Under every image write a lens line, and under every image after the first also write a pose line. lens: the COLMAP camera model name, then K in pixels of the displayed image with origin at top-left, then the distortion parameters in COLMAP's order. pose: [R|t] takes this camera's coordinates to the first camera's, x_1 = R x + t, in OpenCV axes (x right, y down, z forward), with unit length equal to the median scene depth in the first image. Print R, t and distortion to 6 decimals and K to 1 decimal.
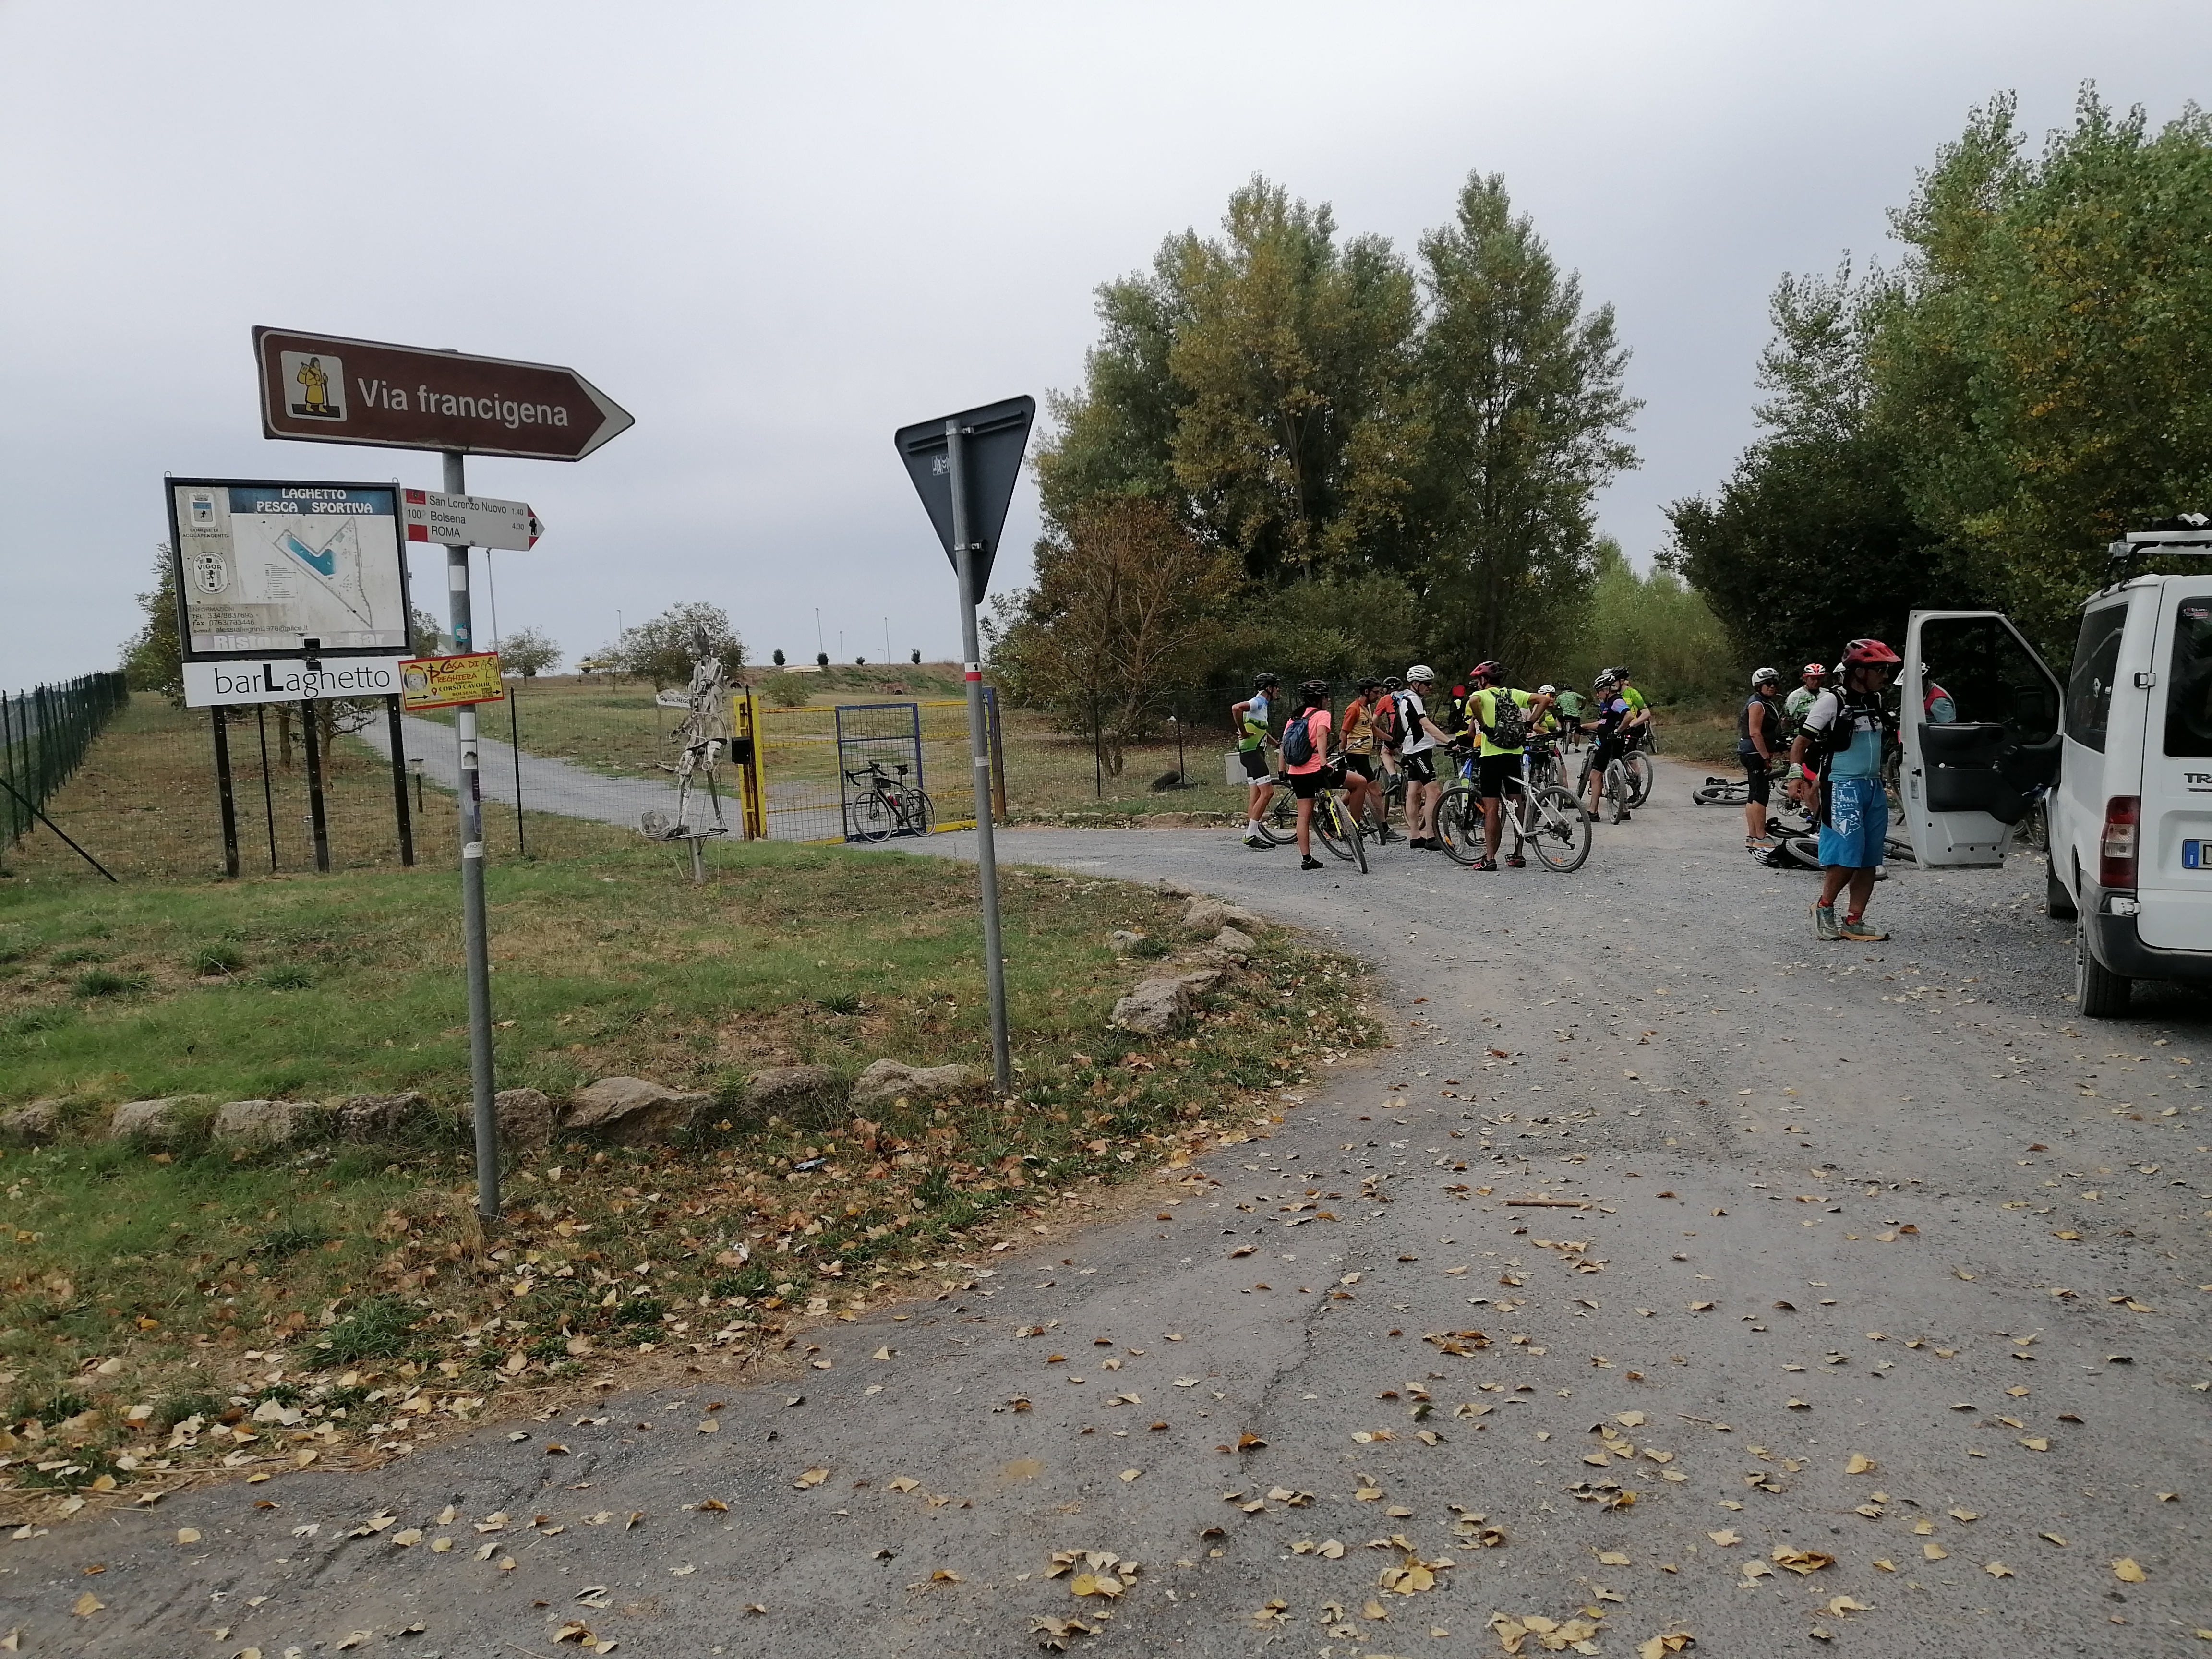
lens RADIAL K [[1714.6, 0, 1106.8], [0, 1714.6, 825.2], [0, 0, 1]] dist [0.002901, 0.003710]
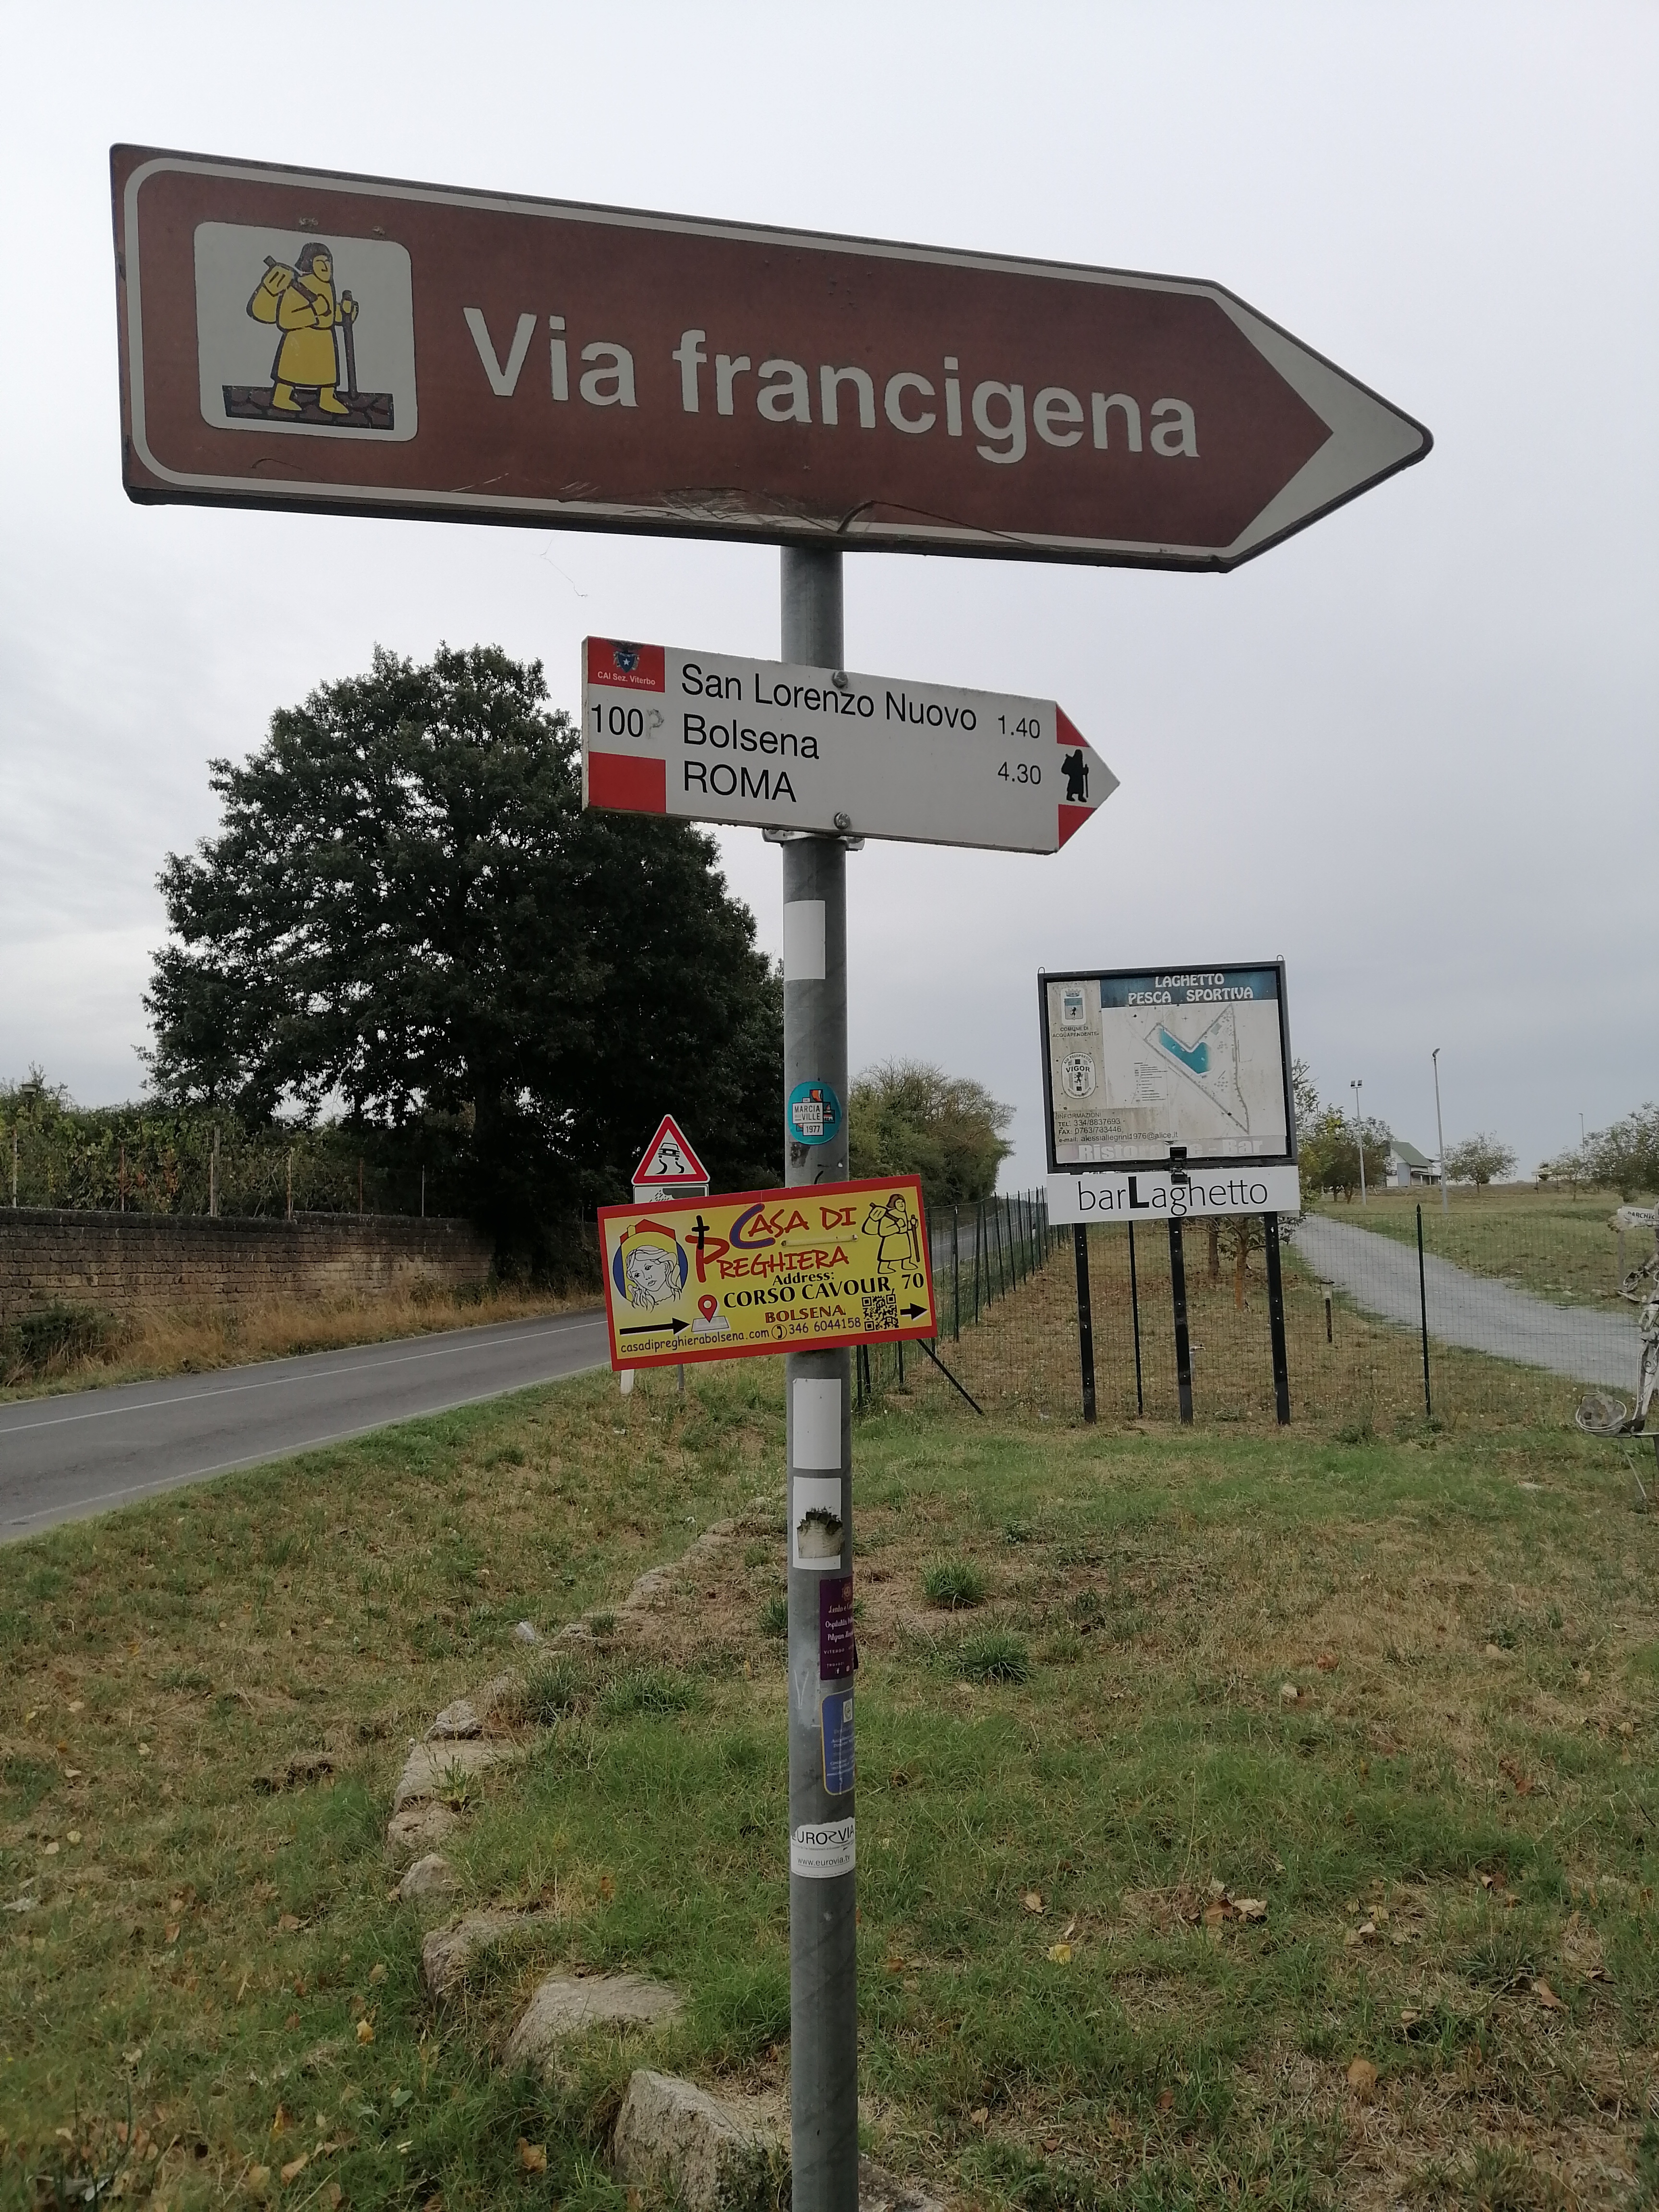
lens RADIAL K [[1714.6, 0, 830.1], [0, 1714.6, 1098.4], [0, 0, 1]] dist [0.002901, 0.003710]
pose [[0.771784, -0.030579, -0.635149, -0.055943], [-0.055723, 0.991748, -0.115457, -0.025026], [0.633439, 0.124500, 0.763711, 0.240522]]
